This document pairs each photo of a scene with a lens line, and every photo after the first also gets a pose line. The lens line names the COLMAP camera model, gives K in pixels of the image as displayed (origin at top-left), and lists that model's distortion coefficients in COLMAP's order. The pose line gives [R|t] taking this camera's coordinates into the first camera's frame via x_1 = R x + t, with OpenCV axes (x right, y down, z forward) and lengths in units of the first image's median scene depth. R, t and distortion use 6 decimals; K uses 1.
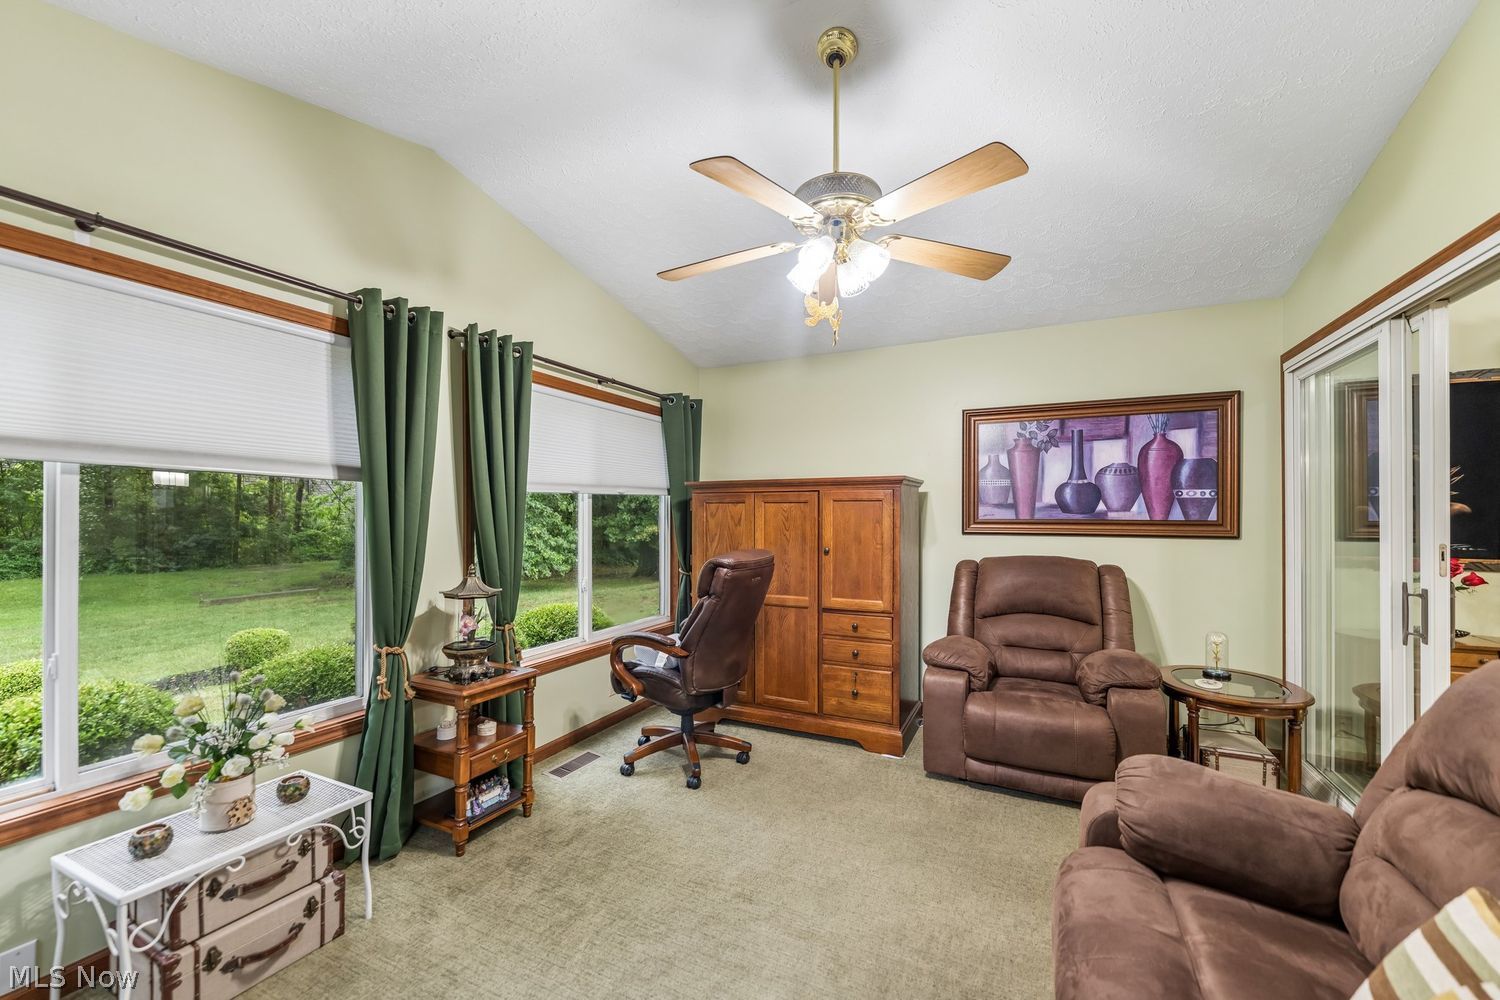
lens RADIAL K [[601.9, 0, 736.1], [0, 601.9, 501.8], [0, 0, 1]] dist [-0.001295, 0.000176]
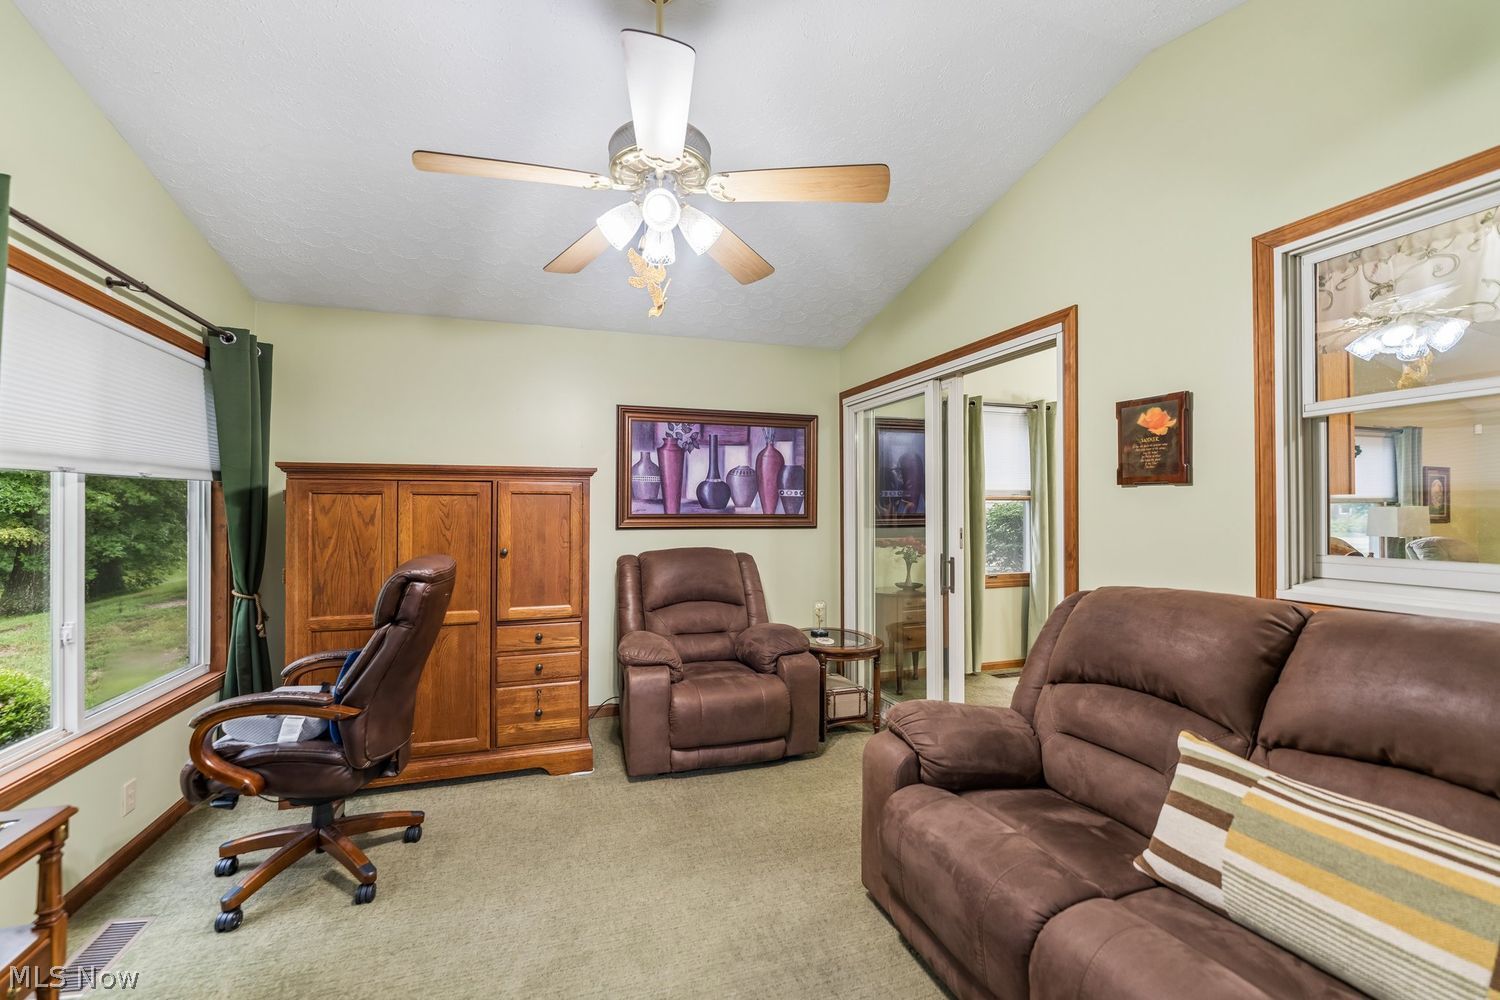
lens RADIAL K [[605.8, 0, 751.9], [0, 605.8, 500.0], [0, 0, 1]] dist [-0.001027, -0.000011]
pose [[0.718257, 0.010650, 0.695697, -0.191198], [-0.012943, 0.999914, -0.001944, 0.004710], [-0.695658, -0.007608, 0.718333, 0.148947]]
